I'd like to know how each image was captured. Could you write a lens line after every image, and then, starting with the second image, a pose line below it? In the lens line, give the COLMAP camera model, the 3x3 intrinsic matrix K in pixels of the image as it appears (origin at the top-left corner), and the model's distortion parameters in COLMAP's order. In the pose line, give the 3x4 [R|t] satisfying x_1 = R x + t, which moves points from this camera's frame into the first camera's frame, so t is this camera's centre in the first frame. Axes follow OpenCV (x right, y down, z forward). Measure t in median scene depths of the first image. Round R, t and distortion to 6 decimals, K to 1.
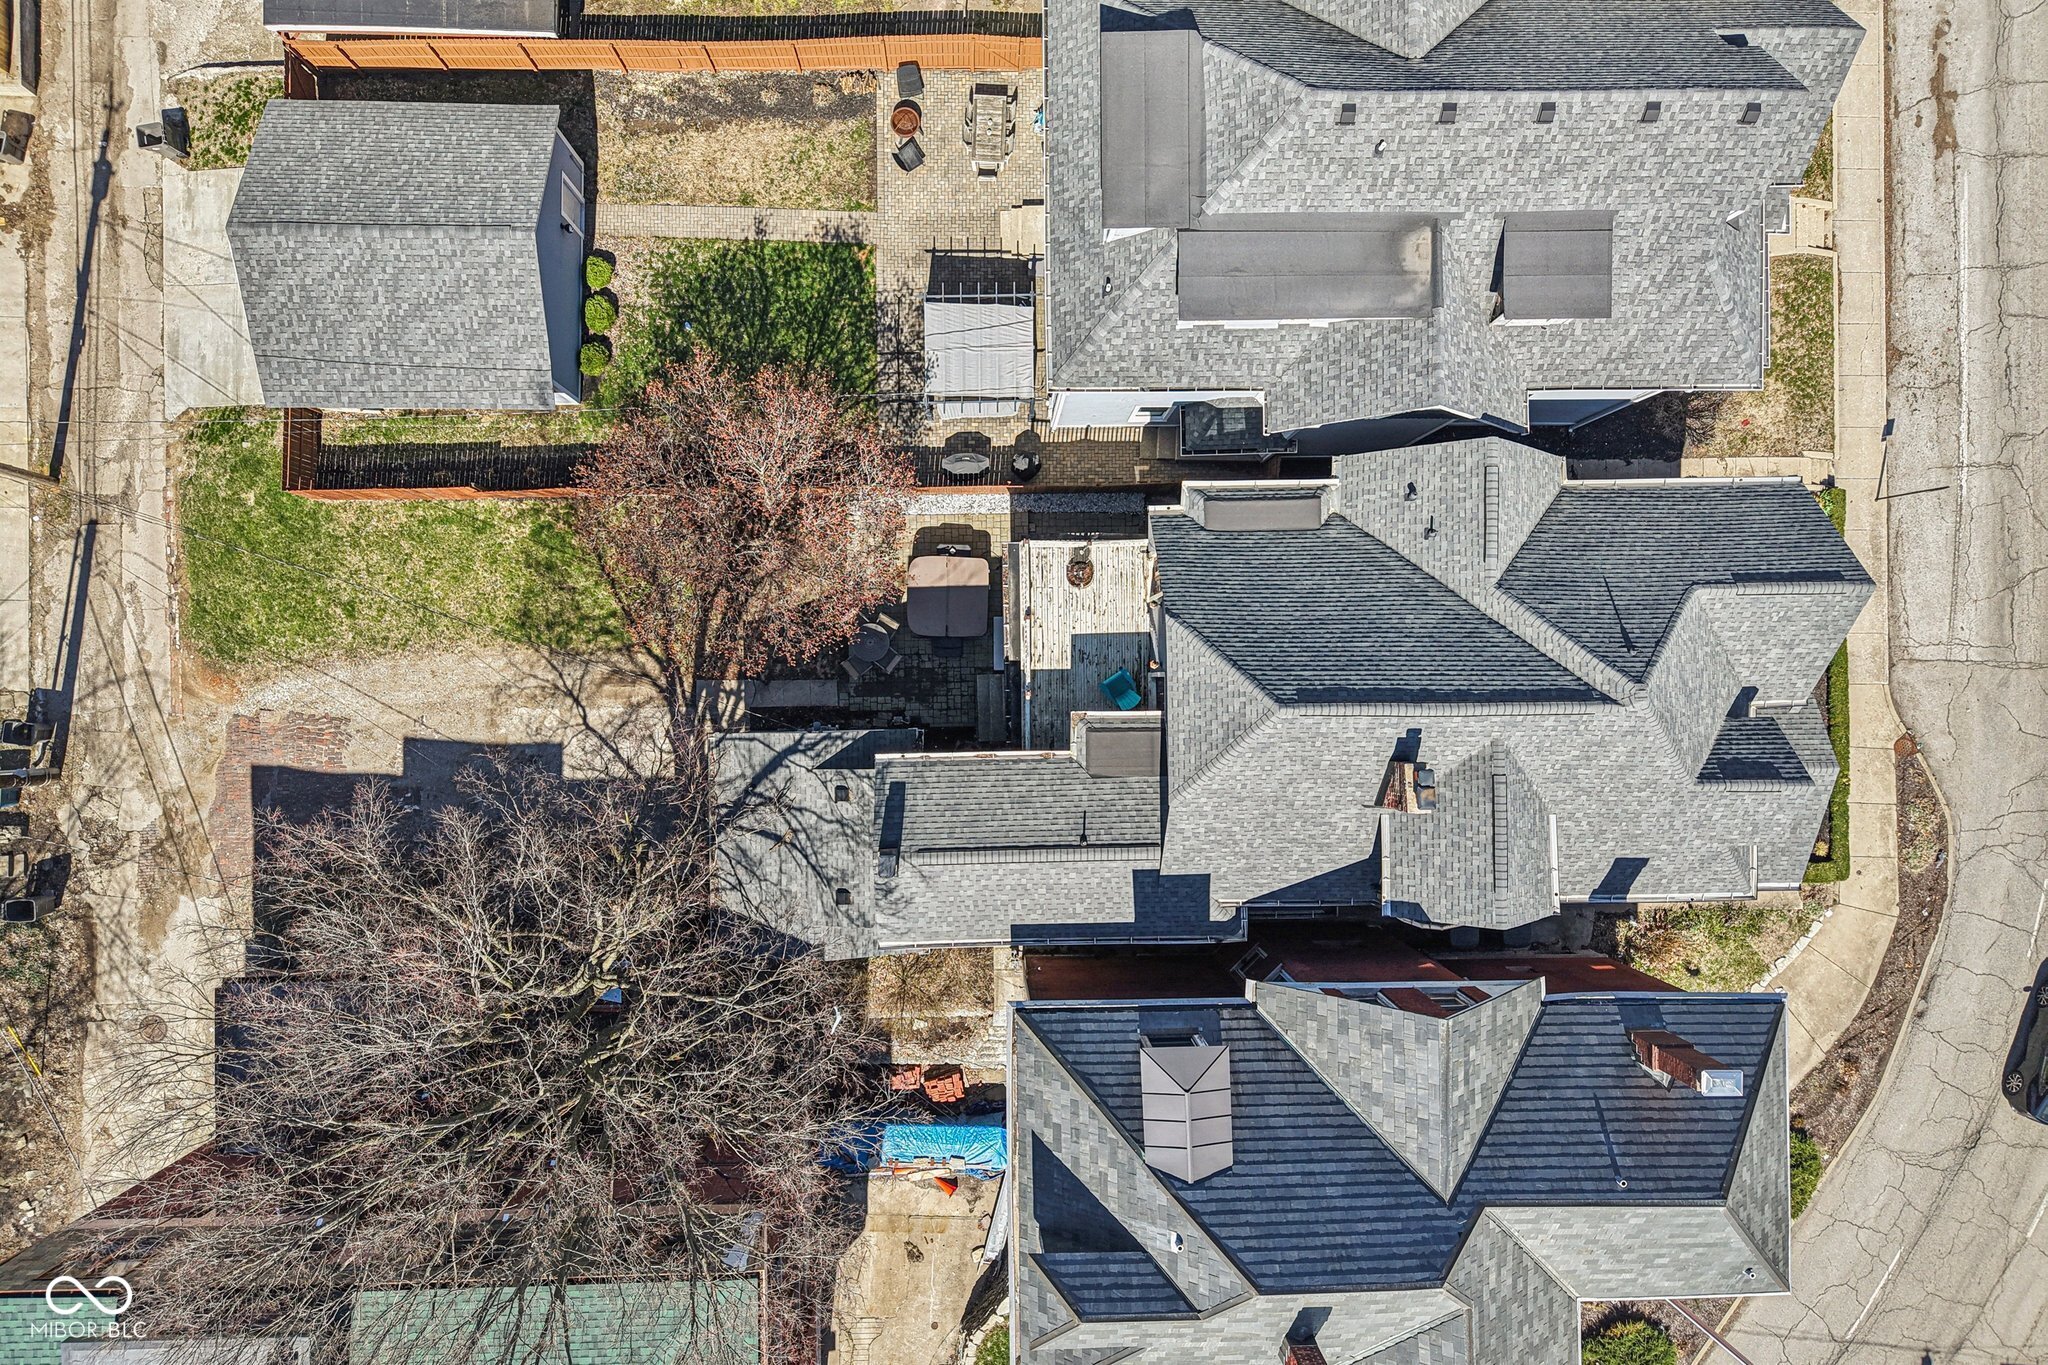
lens RADIAL K [[1370.6, 0, 1024.3], [0, 1370.6, 686.2], [0, 0, 1]] dist [0.023209, -0.025876]
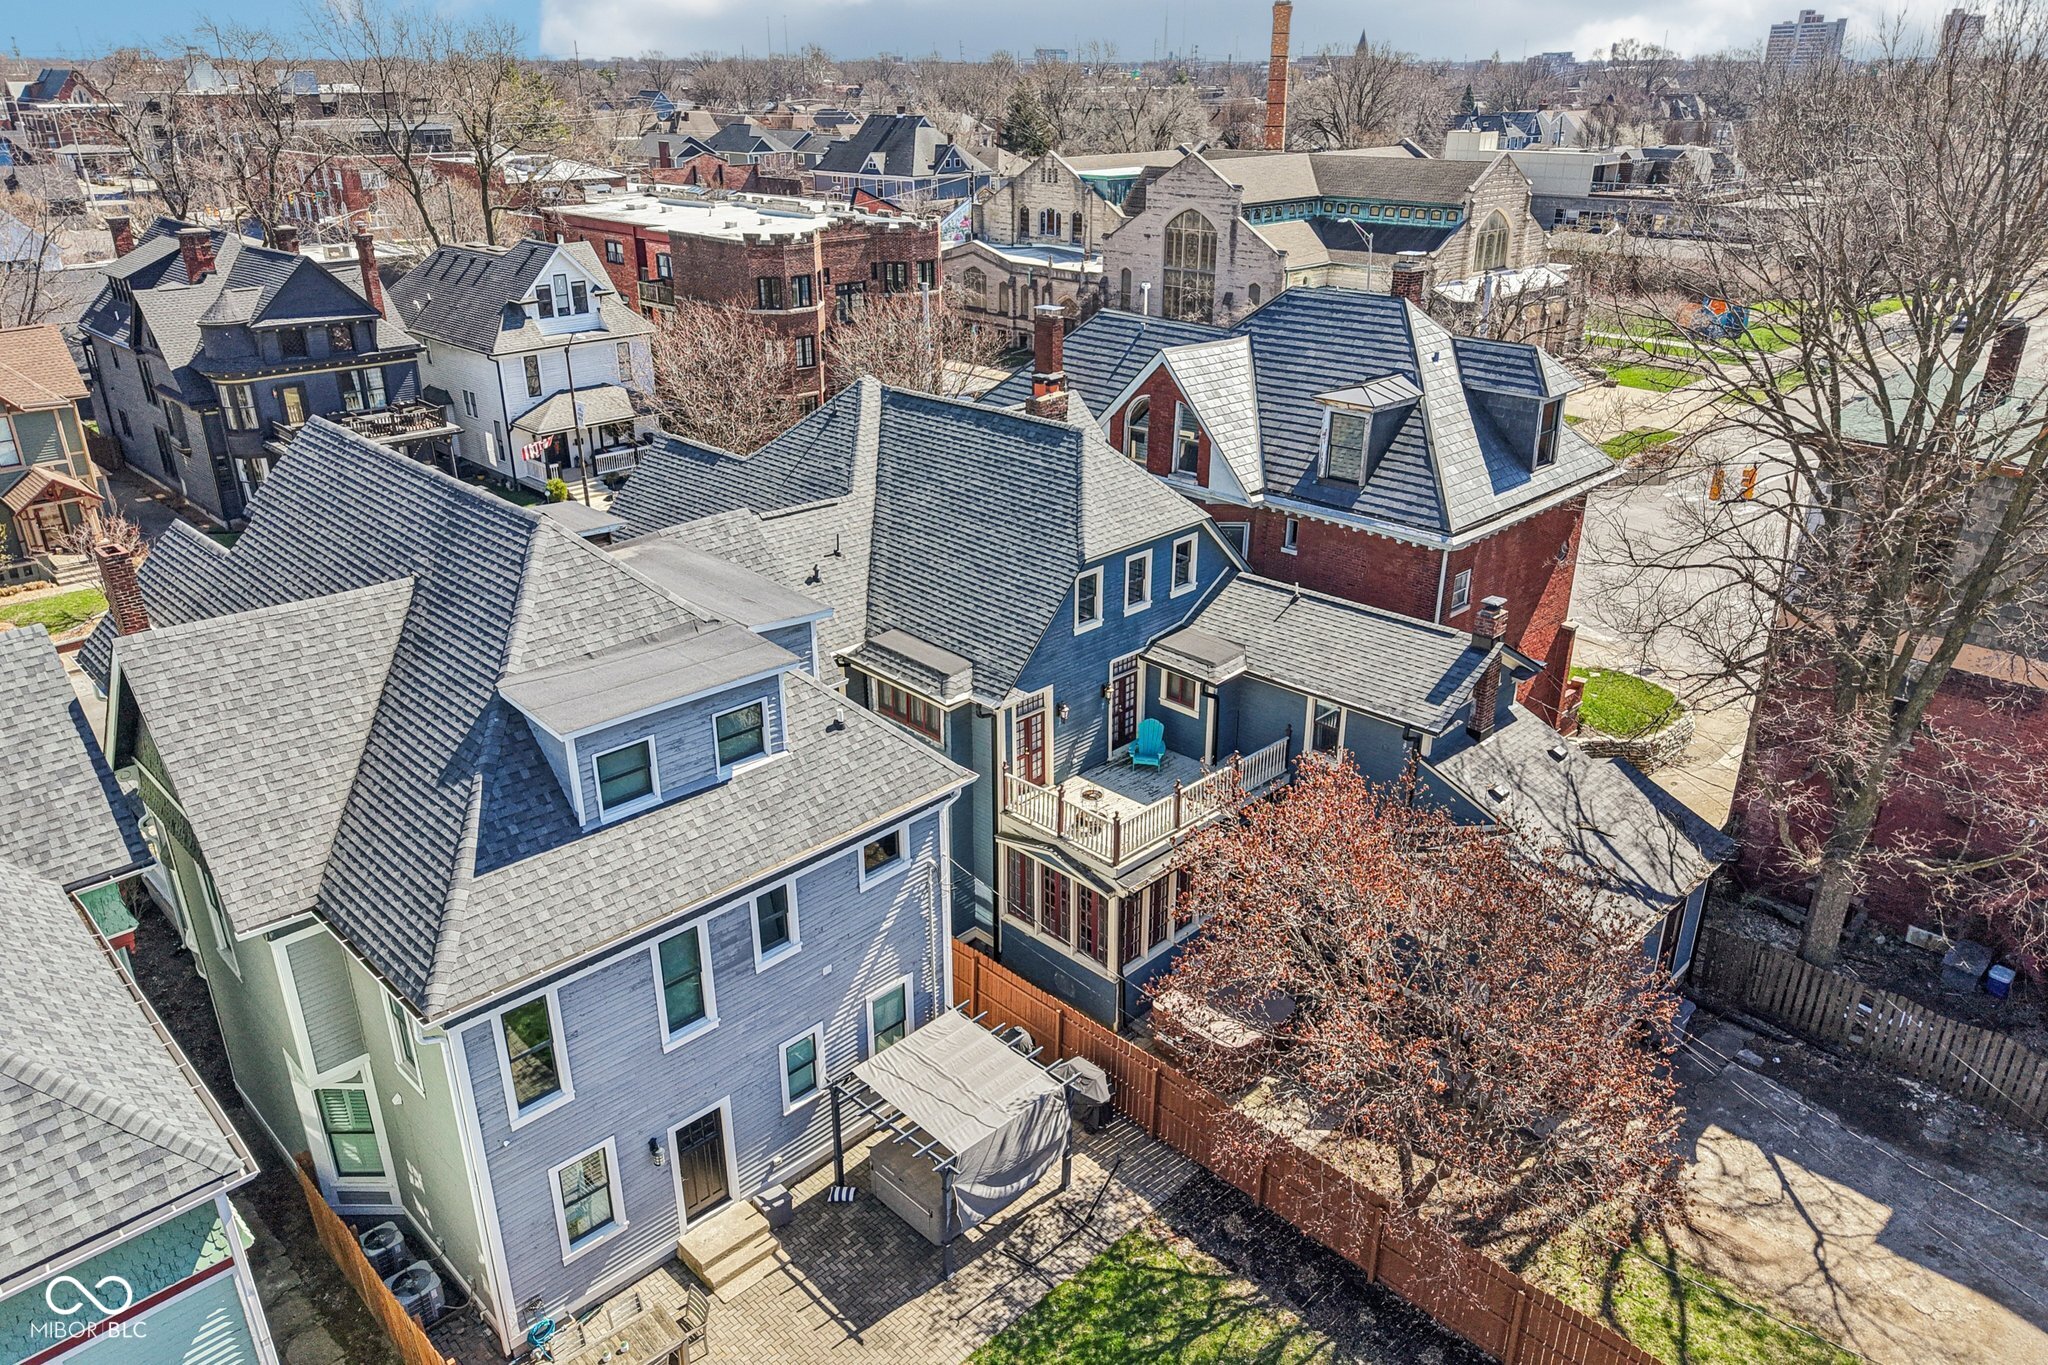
lens RADIAL K [[1370.6, 0, 1017.1], [0, 1370.6, 688.7], [0, 0, 1]] dist [0.023209, -0.025876]
pose [[-0.691352, -0.330516, 0.642488, -0.385612], [0.722060, -0.284412, 0.630665, -0.548797], [-0.025714, 0.899927, 0.435281, 0.522736]]
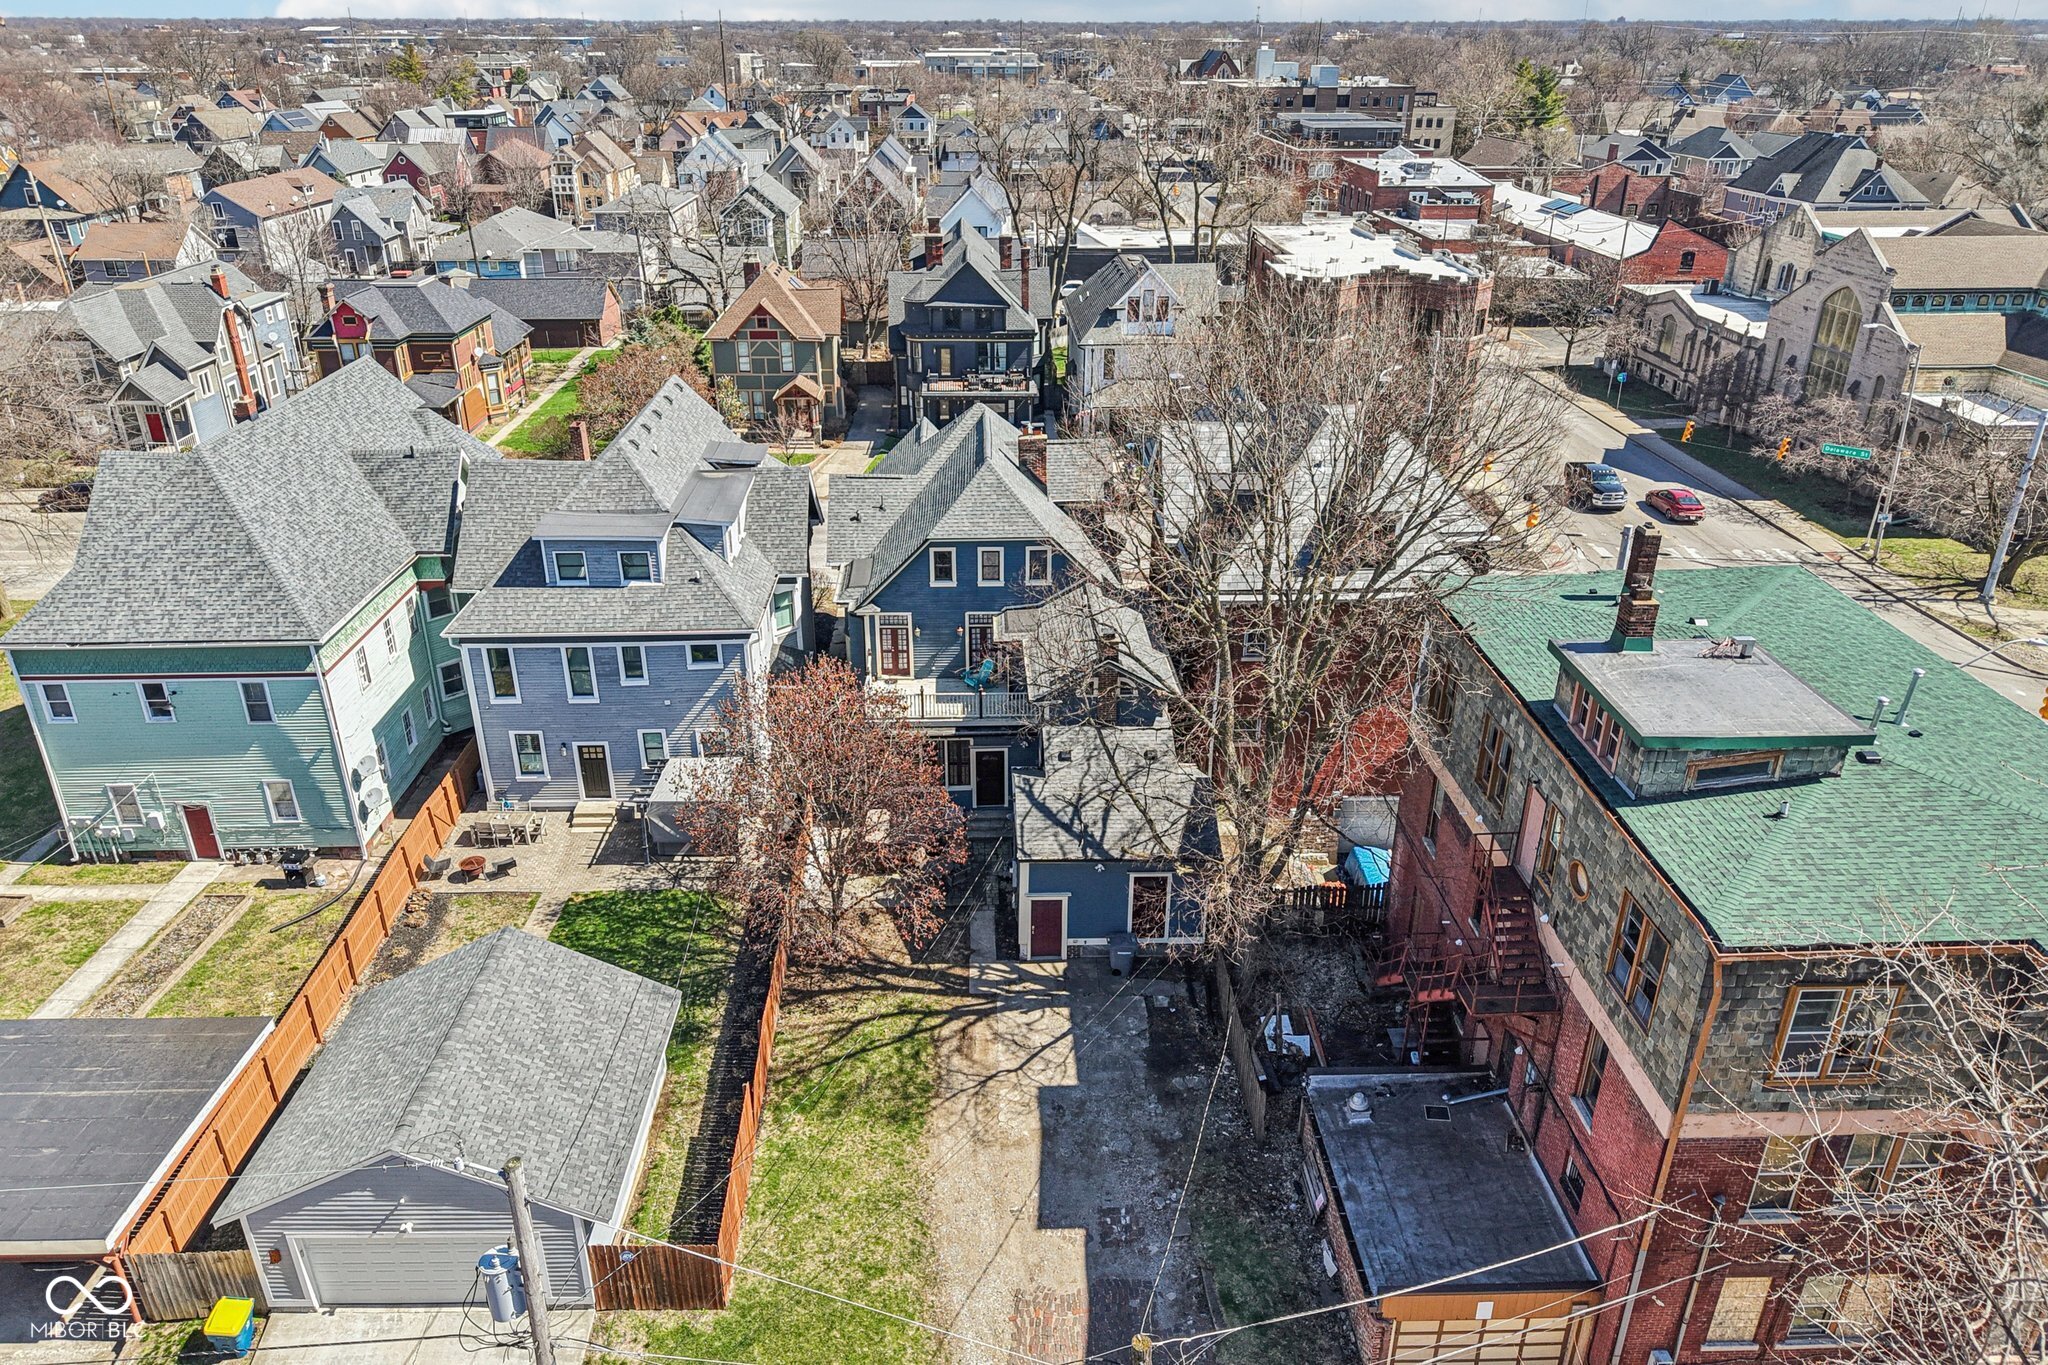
lens RADIAL K [[1370.6, 0, 1023.3], [0, 1370.6, 699.3], [0, 0, 1]] dist [0.023209, -0.025876]
pose [[-0.027559, -0.471257, 0.881565, -1.013008], [0.999617, -0.010775, 0.025489, 0.011554], [-0.002513, 0.881930, 0.471374, 0.348976]]
